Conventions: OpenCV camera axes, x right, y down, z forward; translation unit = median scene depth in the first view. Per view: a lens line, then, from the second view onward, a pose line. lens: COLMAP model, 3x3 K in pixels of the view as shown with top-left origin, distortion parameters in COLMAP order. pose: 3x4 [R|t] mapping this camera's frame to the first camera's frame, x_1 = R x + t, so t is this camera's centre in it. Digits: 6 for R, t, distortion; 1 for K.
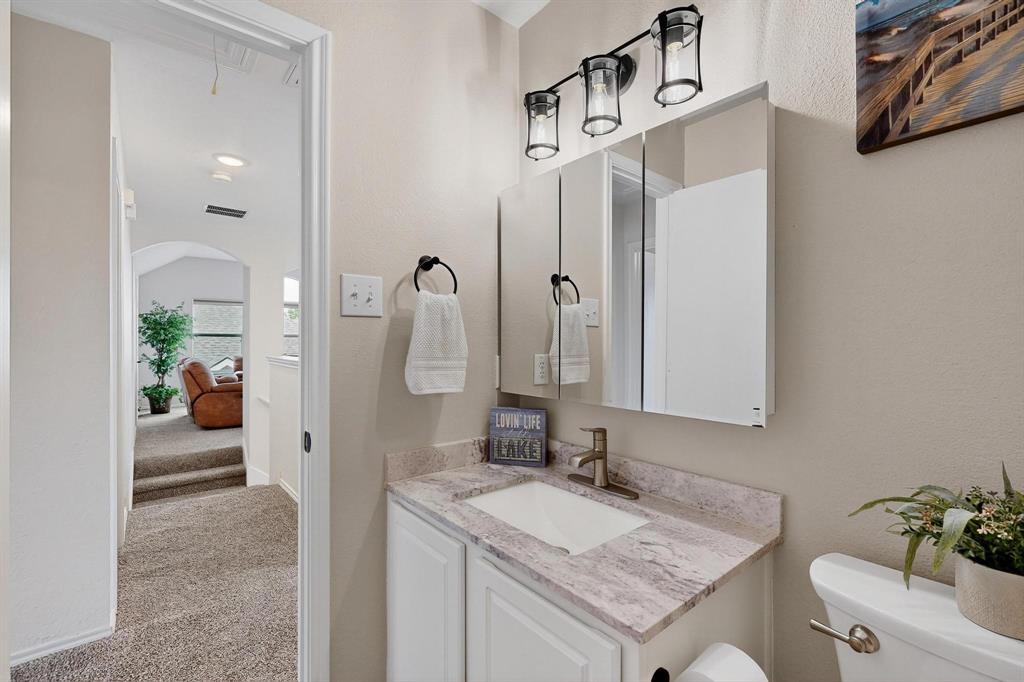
lens RADIAL K [[442.9, 0, 510.8], [0, 442.9, 342.8], [0, 0, 1]] dist [-0.003461, -0.000682]
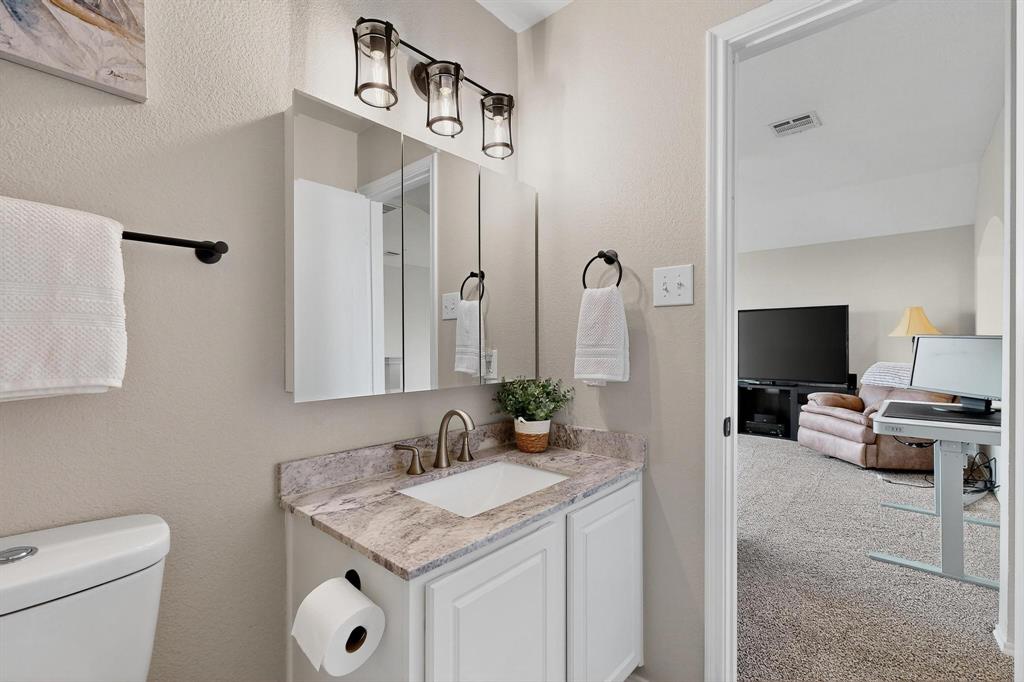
lens RADIAL K [[442.9, 0, 511.4], [0, 442.9, 342.7], [0, 0, 1]] dist [-0.003461, -0.000682]
pose [[-0.143725, -0.001674, 0.989616, -1.051648], [-0.000797, 0.999998, 0.001576, 0.028412], [-0.989617, -0.000563, -0.143726, 1.169126]]
